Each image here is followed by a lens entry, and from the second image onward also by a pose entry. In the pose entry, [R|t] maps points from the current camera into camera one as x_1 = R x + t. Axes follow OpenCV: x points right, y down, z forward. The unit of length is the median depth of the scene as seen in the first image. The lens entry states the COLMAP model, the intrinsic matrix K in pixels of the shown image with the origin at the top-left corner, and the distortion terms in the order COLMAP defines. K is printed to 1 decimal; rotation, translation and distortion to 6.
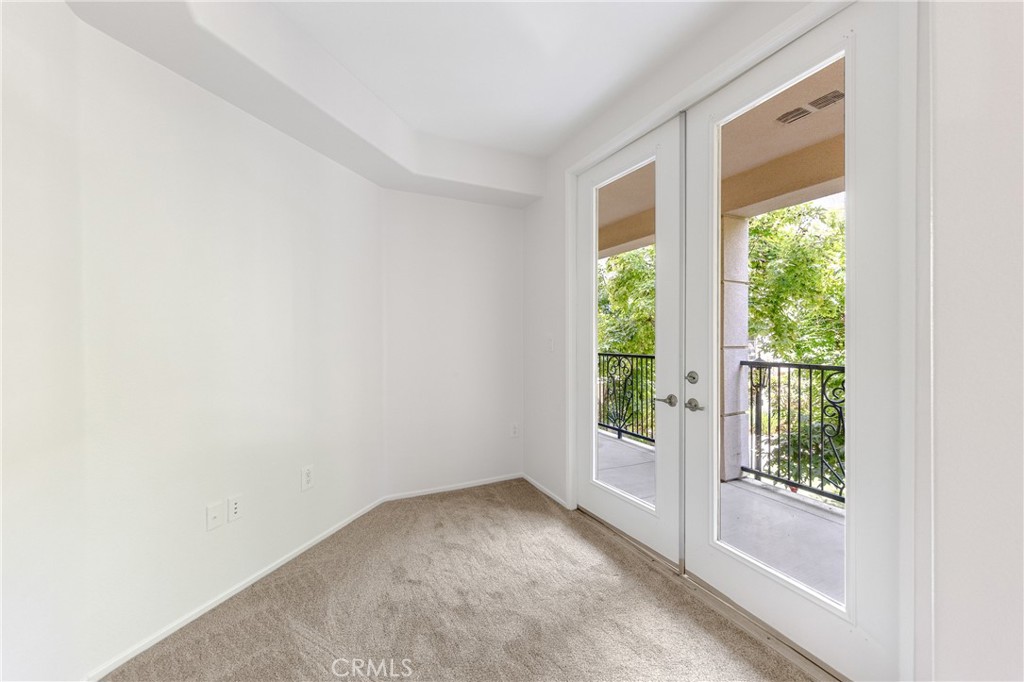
lens RADIAL K [[400.2, 0, 508.5], [0, 400.2, 337.2], [0, 0, 1]] dist [0.002580, 0.000615]
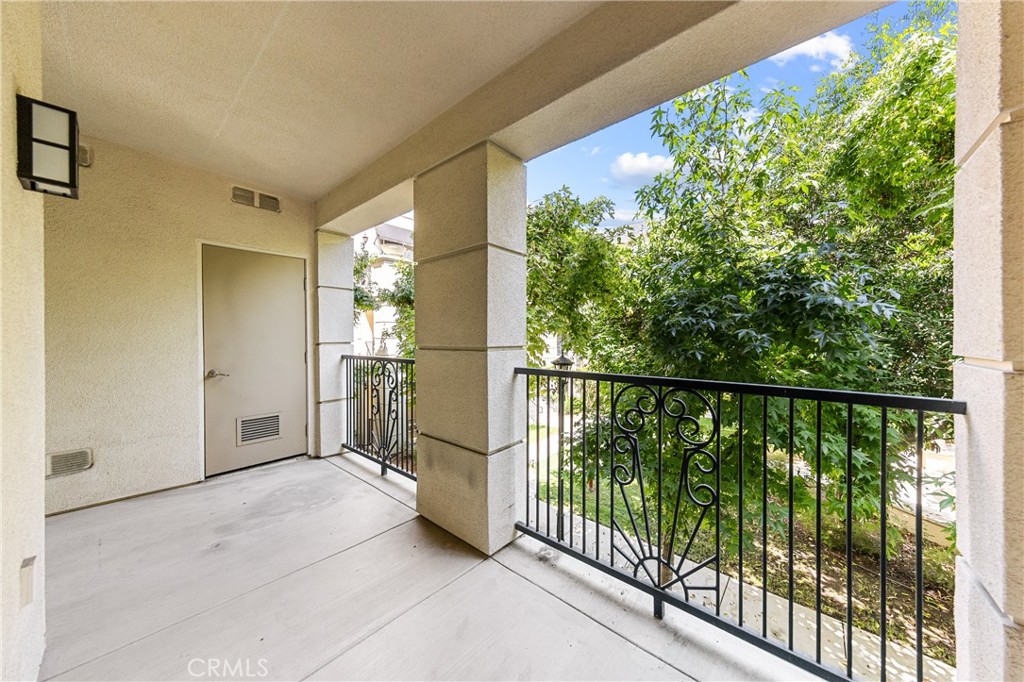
lens RADIAL K [[337.6, 0, 533.0], [0, 337.6, 336.9], [0, 0, 1]] dist [-0.001787, -0.000131]
pose [[0.905002, 0.001735, 0.425403, 0.262675], [-0.000873, 0.999997, -0.002220, 0.006171], [-0.425406, 0.001638, 0.905001, 0.338583]]
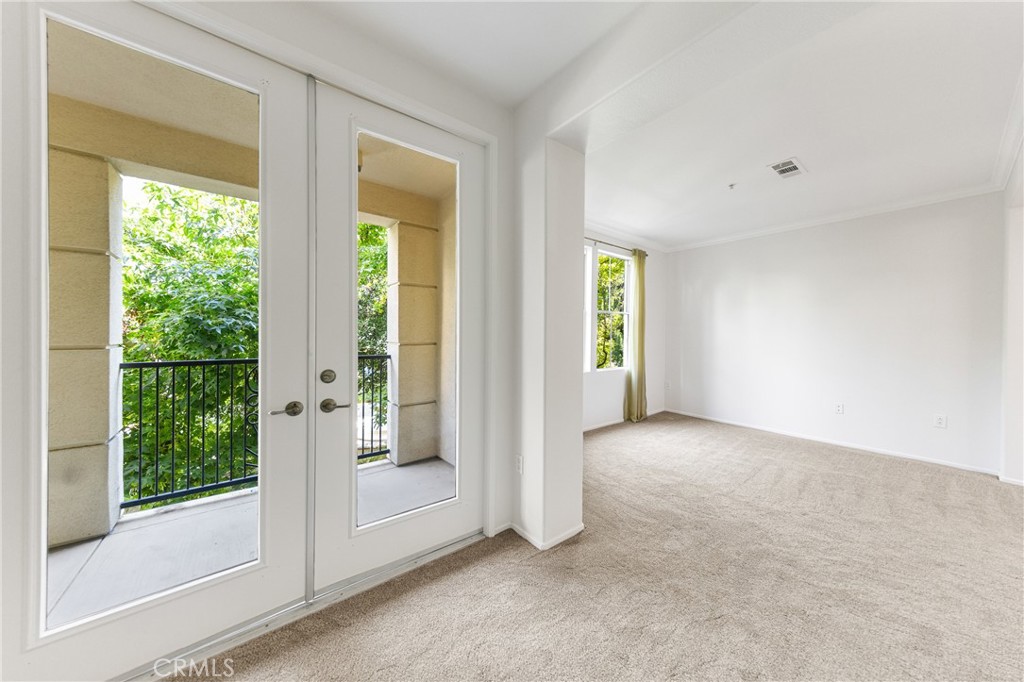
lens RADIAL K [[337.6, 0, 541.9], [0, 337.6, 336.1], [0, 0, 1]] dist [-0.001787, -0.000131]
pose [[-0.243433, -0.003715, 0.969911, -0.164787], [-0.006334, 0.999977, 0.002241, 0.001124], [-0.969897, -0.005598, -0.243451, 0.278406]]
